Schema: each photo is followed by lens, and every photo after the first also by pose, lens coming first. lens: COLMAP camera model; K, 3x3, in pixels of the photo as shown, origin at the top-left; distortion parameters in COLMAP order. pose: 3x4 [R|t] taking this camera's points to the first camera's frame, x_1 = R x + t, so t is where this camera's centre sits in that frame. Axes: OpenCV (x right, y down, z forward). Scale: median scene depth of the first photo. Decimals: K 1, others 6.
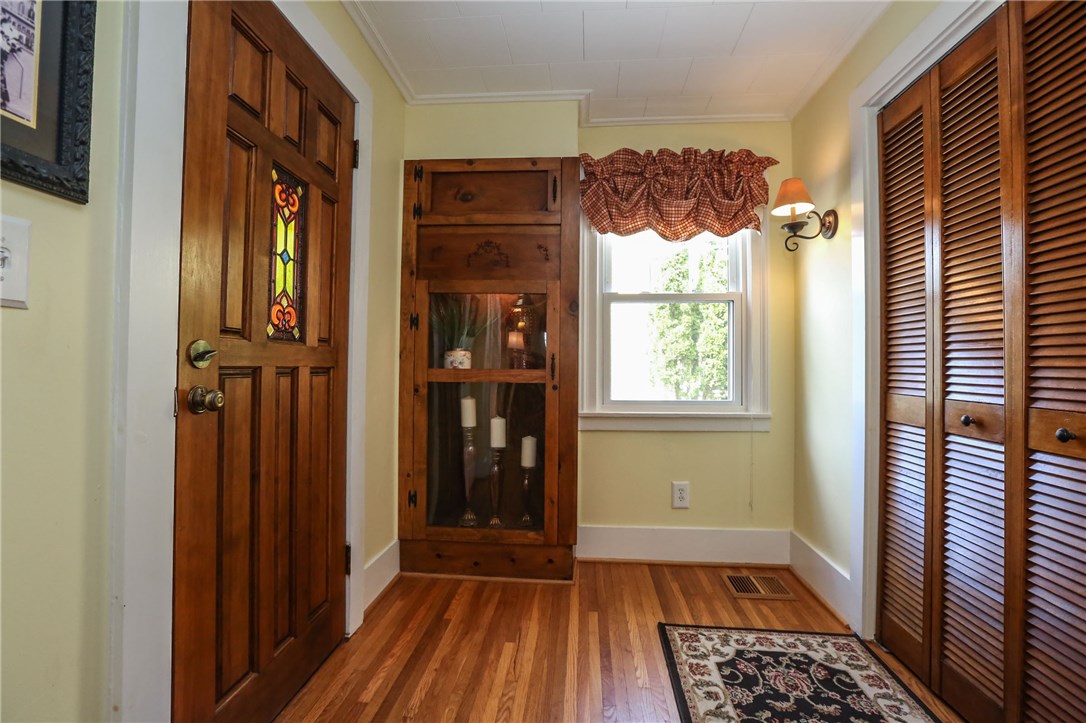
lens RADIAL K [[494.2, 0, 542.1], [0, 494.2, 359.6], [0, 0, 1]] dist [-0.055150, 0.017777]
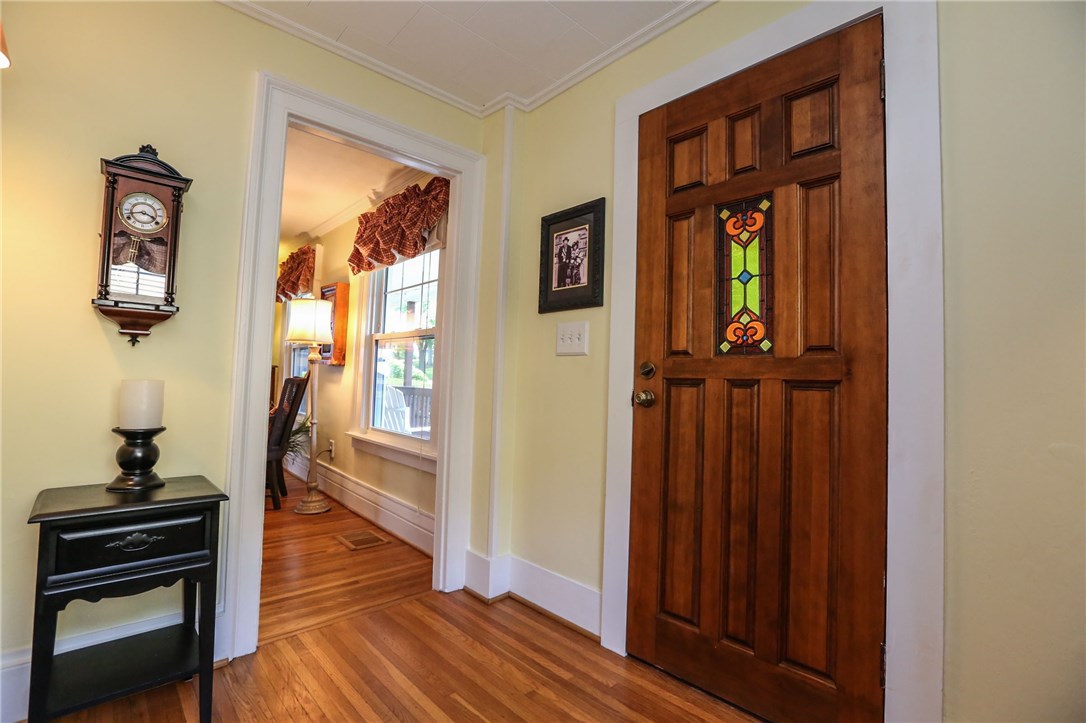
lens RADIAL K [[494.2, 0, 542.1], [0, 494.2, 359.6], [0, 0, 1]] dist [-0.055150, 0.017777]
pose [[-0.669795, -0.067684, -0.739455, 0.568264], [-0.027081, 0.997401, -0.066765, 0.056037], [0.742052, -0.024694, -0.669887, 1.408971]]
